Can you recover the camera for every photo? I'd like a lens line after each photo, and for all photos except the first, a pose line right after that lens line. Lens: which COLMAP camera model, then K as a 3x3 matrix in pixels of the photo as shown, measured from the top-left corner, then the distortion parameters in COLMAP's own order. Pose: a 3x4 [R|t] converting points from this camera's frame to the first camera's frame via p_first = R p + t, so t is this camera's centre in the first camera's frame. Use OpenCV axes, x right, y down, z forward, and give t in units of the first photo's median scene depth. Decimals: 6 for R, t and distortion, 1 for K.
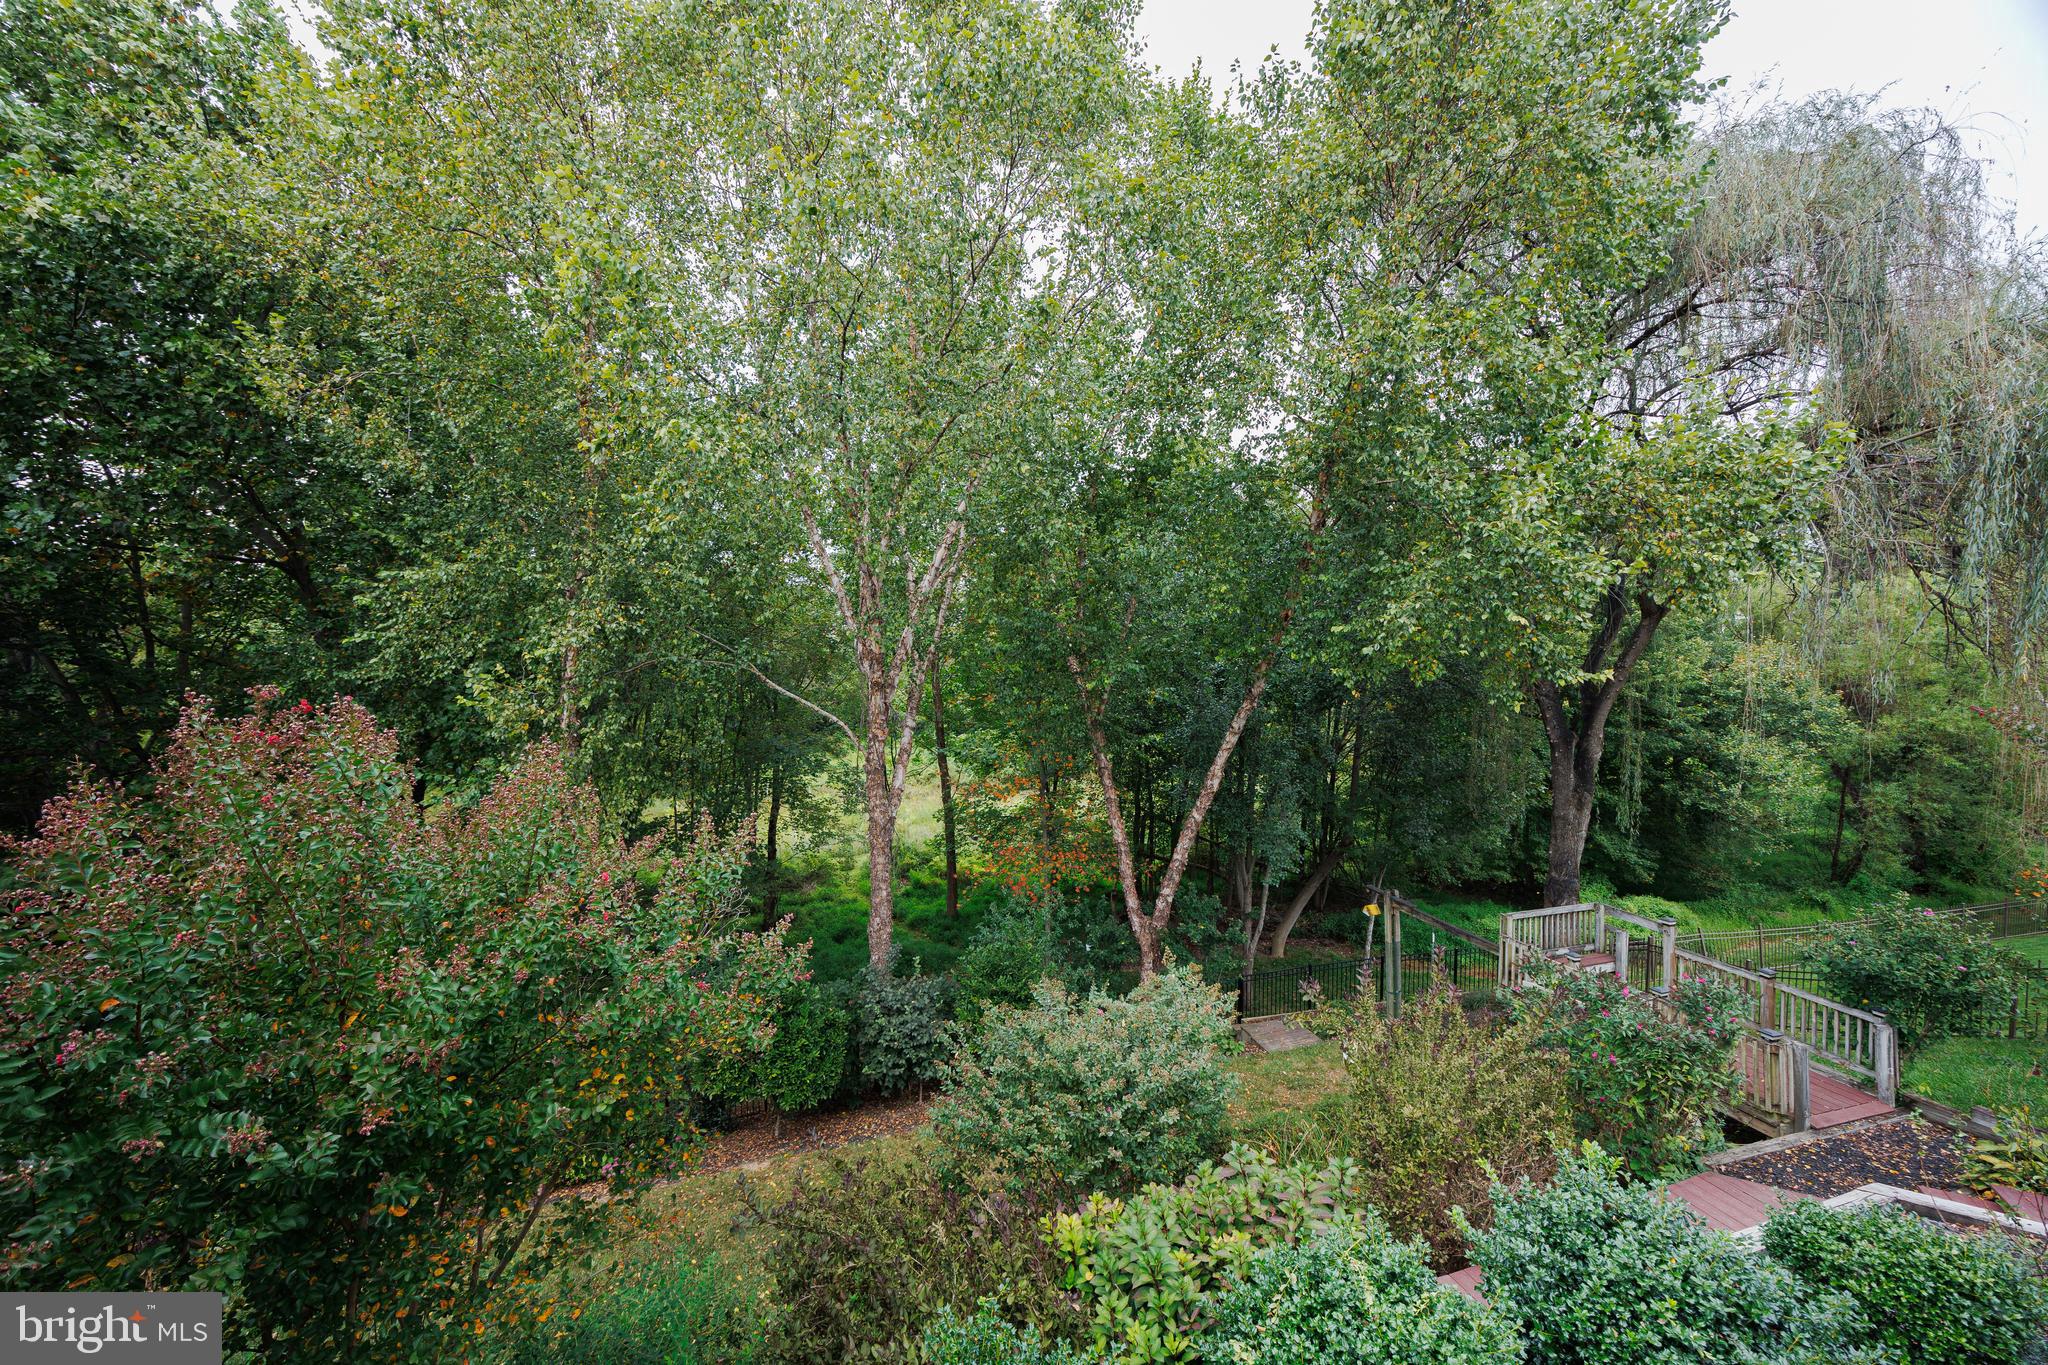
lens RADIAL K [[797.6, 0, 1011.7], [0, 797.6, 701.6], [0, 0, 1]] dist [-0.001038, -0.000218]
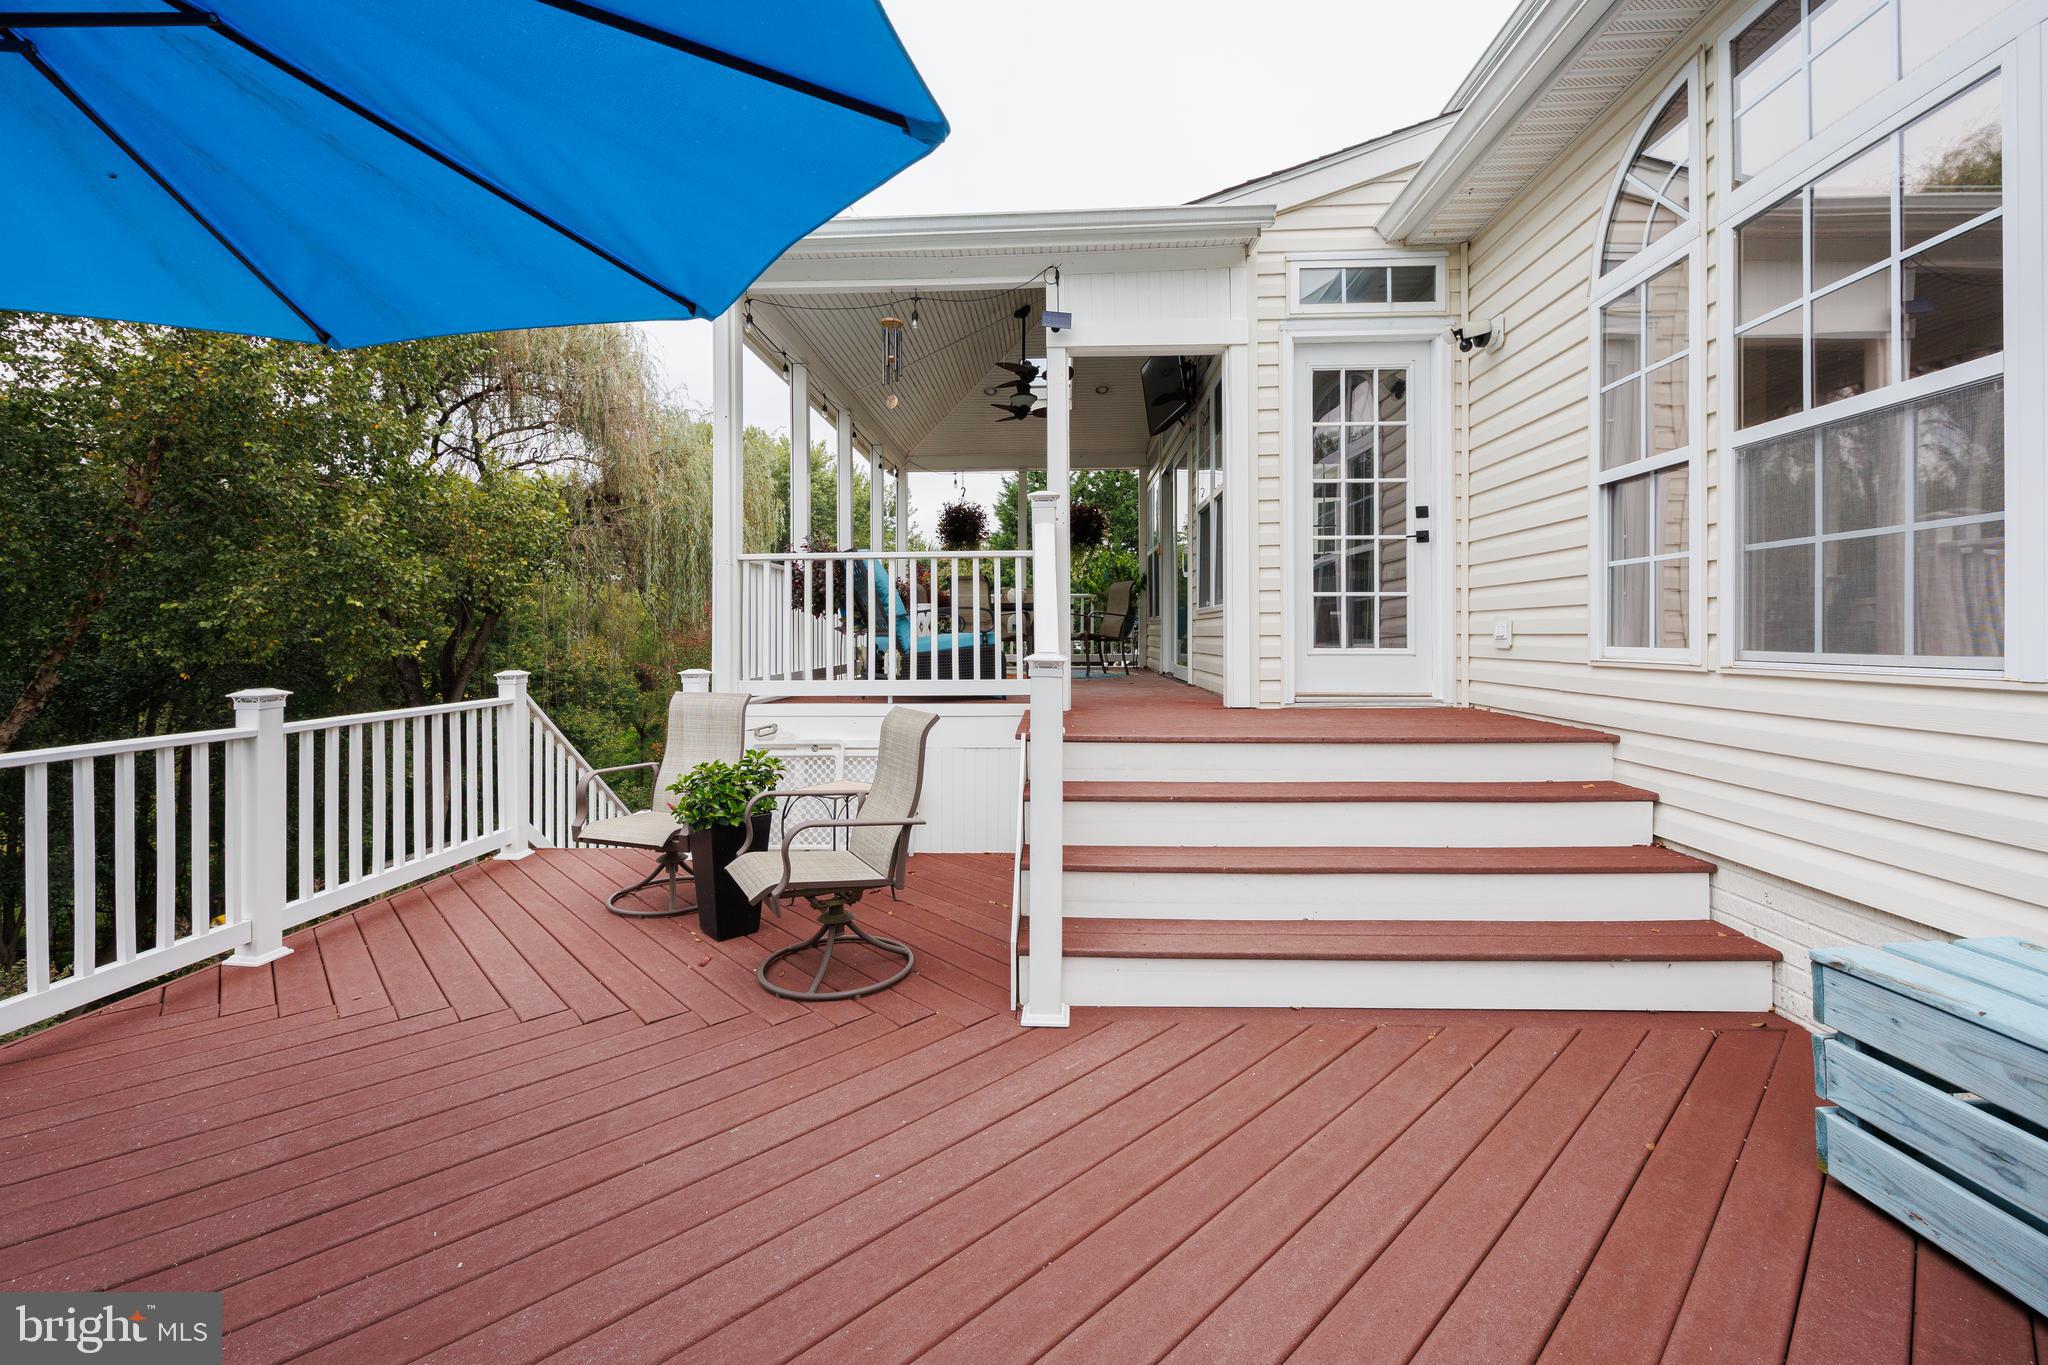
lens RADIAL K [[797.6, 0, 1035.0], [0, 797.6, 622.6], [0, 0, 1]] dist [-0.001038, -0.000218]
pose [[0.317199, 0.029176, 0.947910, -0.184226], [0.060836, 0.996842, -0.051039, 0.042298], [-0.946406, 0.073857, 0.314422, -0.332820]]
